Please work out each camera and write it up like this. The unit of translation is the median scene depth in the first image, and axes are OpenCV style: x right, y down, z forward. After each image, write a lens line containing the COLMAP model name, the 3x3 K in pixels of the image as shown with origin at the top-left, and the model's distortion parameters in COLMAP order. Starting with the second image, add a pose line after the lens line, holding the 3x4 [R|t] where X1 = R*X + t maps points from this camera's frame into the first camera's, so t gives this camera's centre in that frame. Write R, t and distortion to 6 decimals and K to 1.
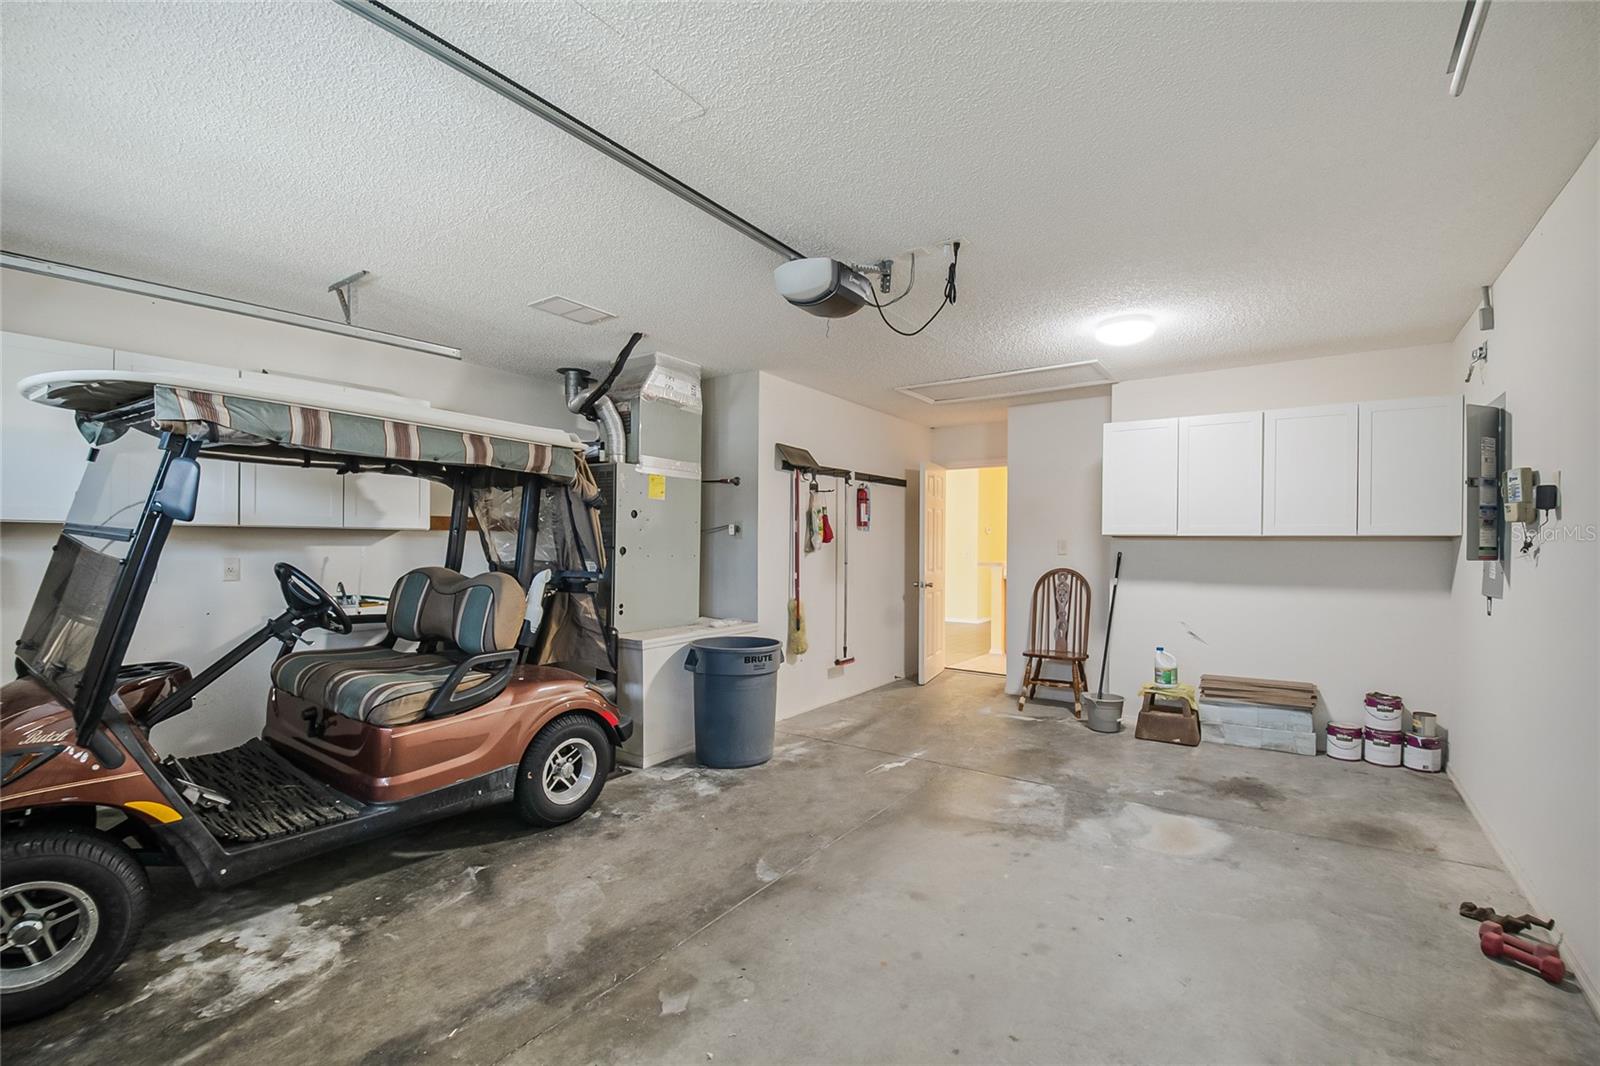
lens RADIAL K [[701.2, 0, 817.6], [0, 701.2, 545.7], [0, 0, 1]] dist [0.029122, -0.023831]
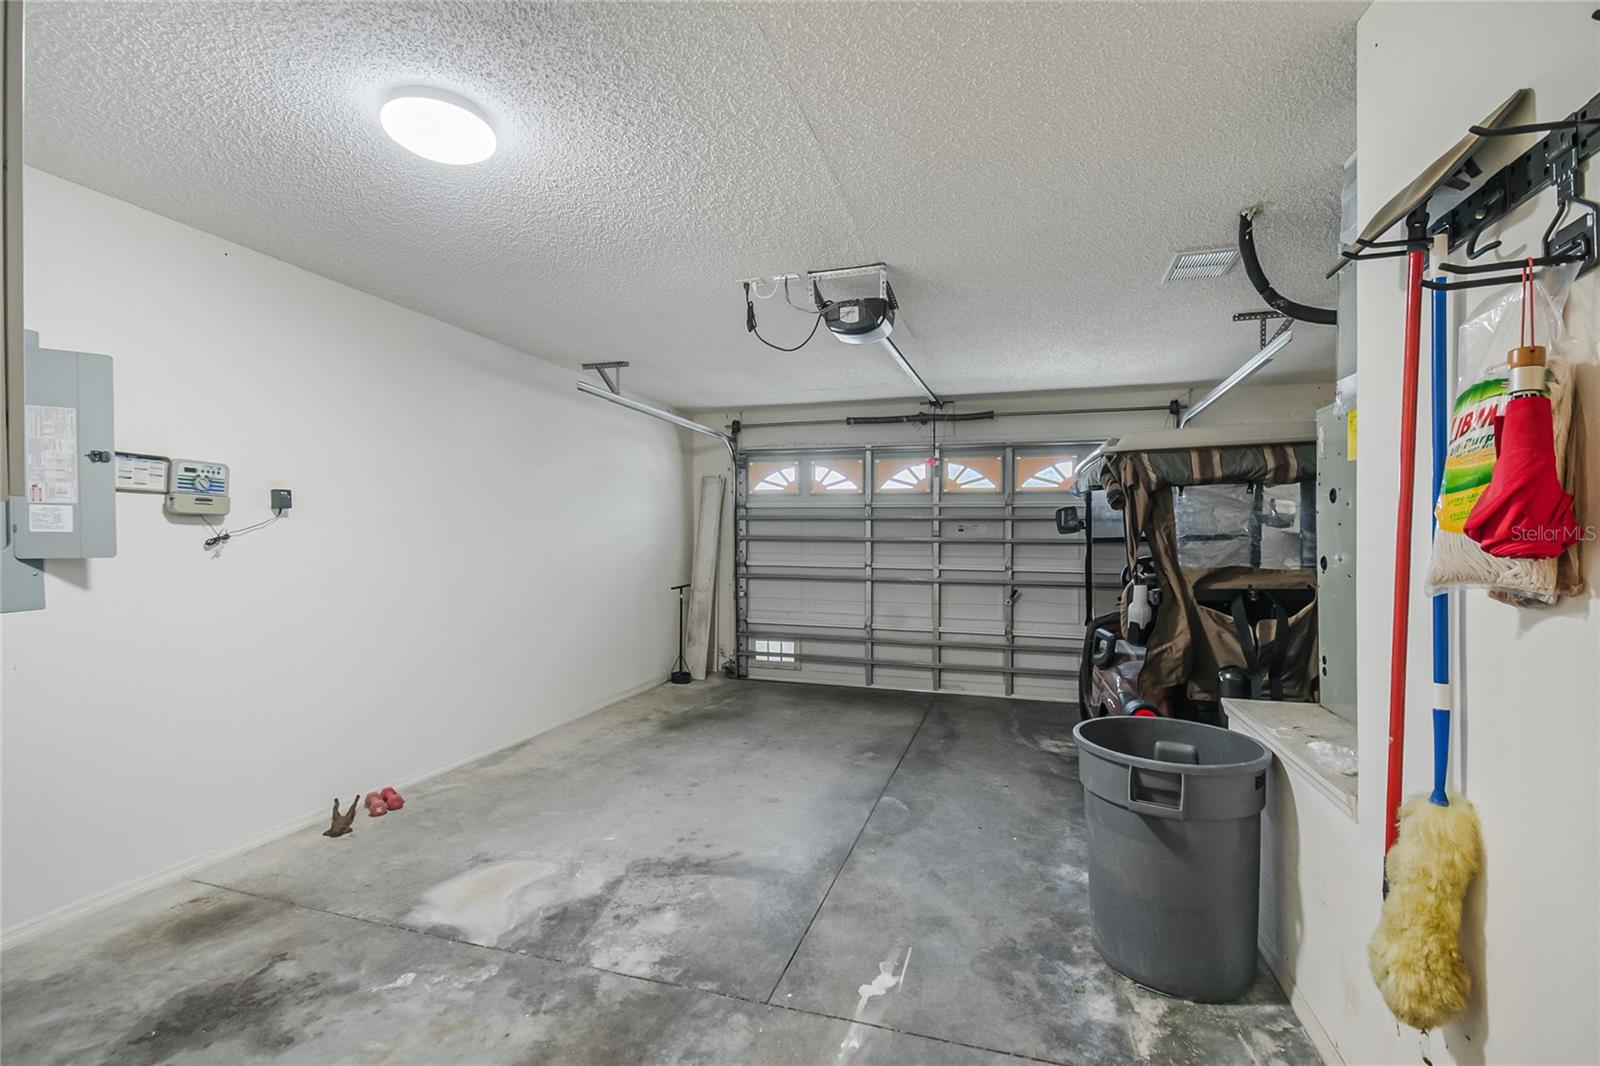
lens RADIAL K [[701.2, 0, 817.6], [0, 701.2, 545.7], [0, 0, 1]] dist [0.029122, -0.023831]
pose [[-0.948289, -0.010448, -0.317238, 0.398253], [-0.015167, 0.999808, 0.012407, -0.012730], [0.317047, 0.016577, -0.948265, 1.849555]]
